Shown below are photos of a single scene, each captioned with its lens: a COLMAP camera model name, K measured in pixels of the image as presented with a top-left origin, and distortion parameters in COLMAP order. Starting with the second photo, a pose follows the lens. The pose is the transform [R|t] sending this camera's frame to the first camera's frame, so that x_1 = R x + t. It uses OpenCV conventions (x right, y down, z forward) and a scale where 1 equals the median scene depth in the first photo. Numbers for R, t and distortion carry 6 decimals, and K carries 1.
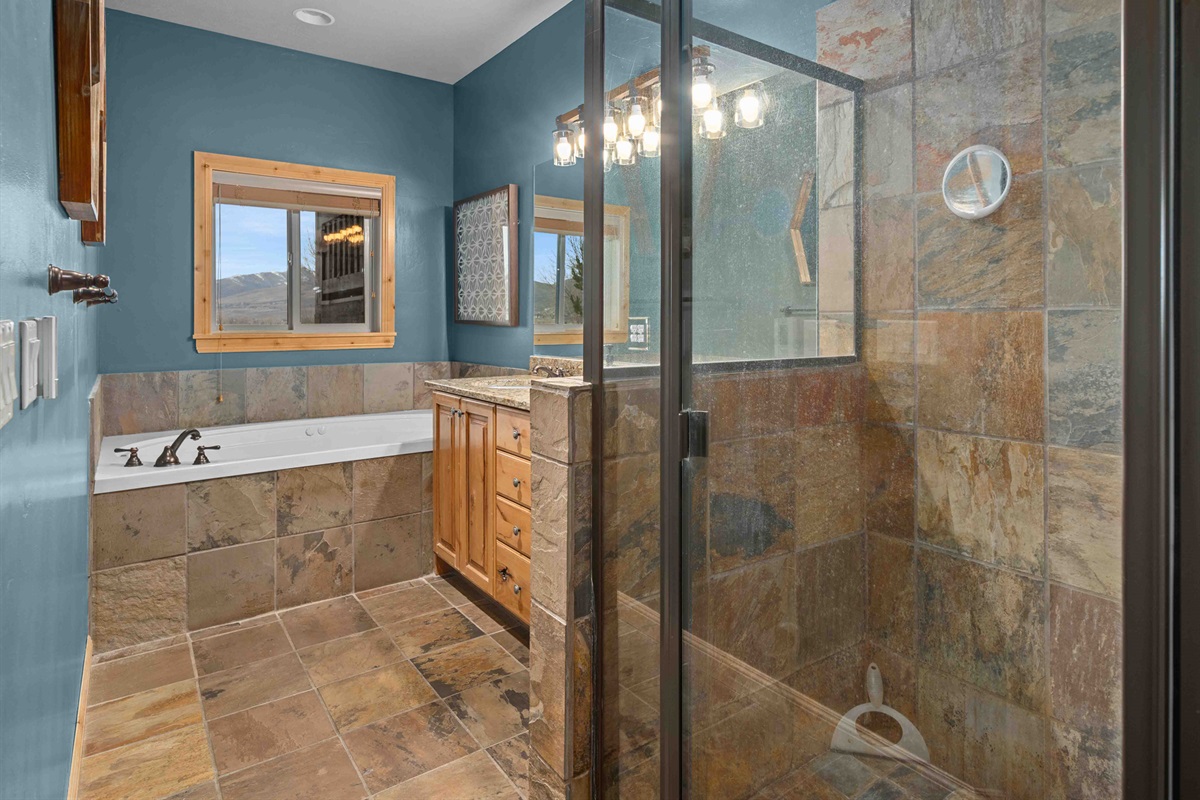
lens RADIAL K [[653.3, 0, 604.9], [0, 653.3, 321.1], [0, 0, 1]] dist [0.004673, -0.000715]
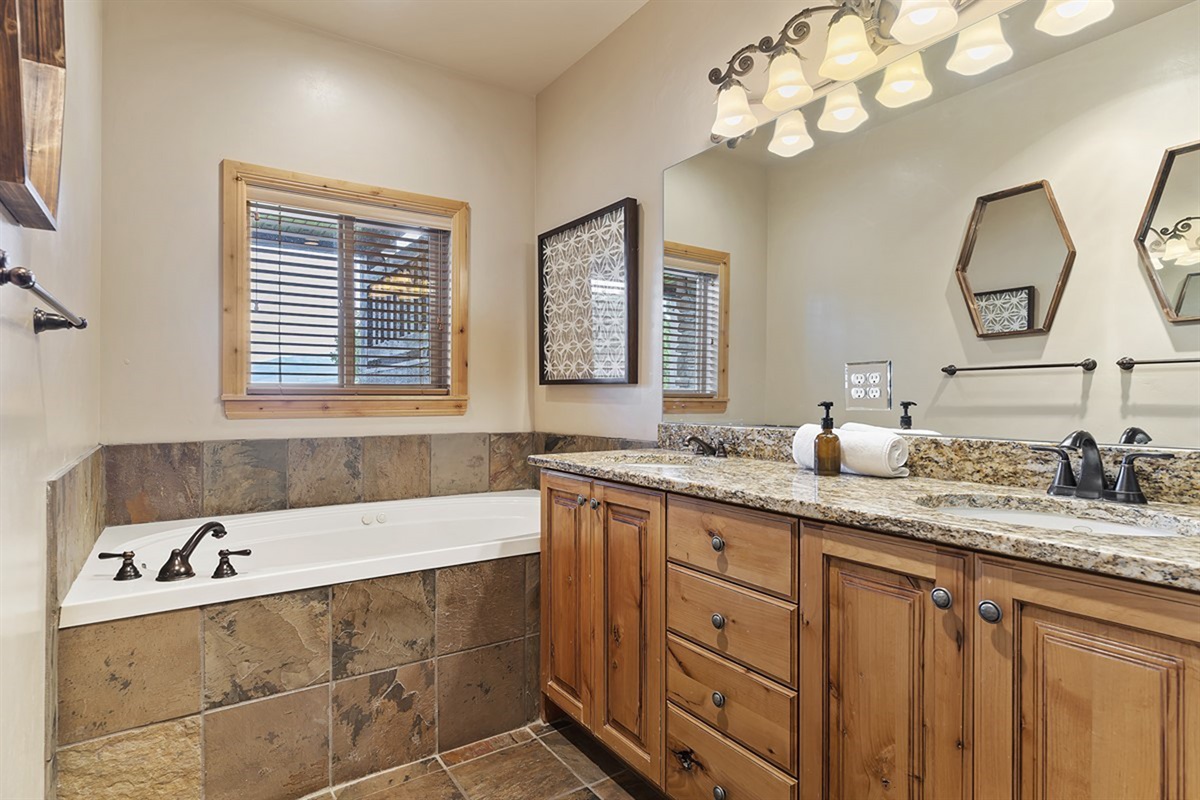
lens RADIAL K [[623.9, 0, 600.0], [0, 623.9, 400.0], [0, 0, 1]] dist [-0.002882, 0.000732]
pose [[0.999338, 0.000245, -0.036367, -0.192467], [-0.000192, 0.999999, 0.001449, 0.032005], [0.036367, -0.001441, 0.999337, 0.348518]]
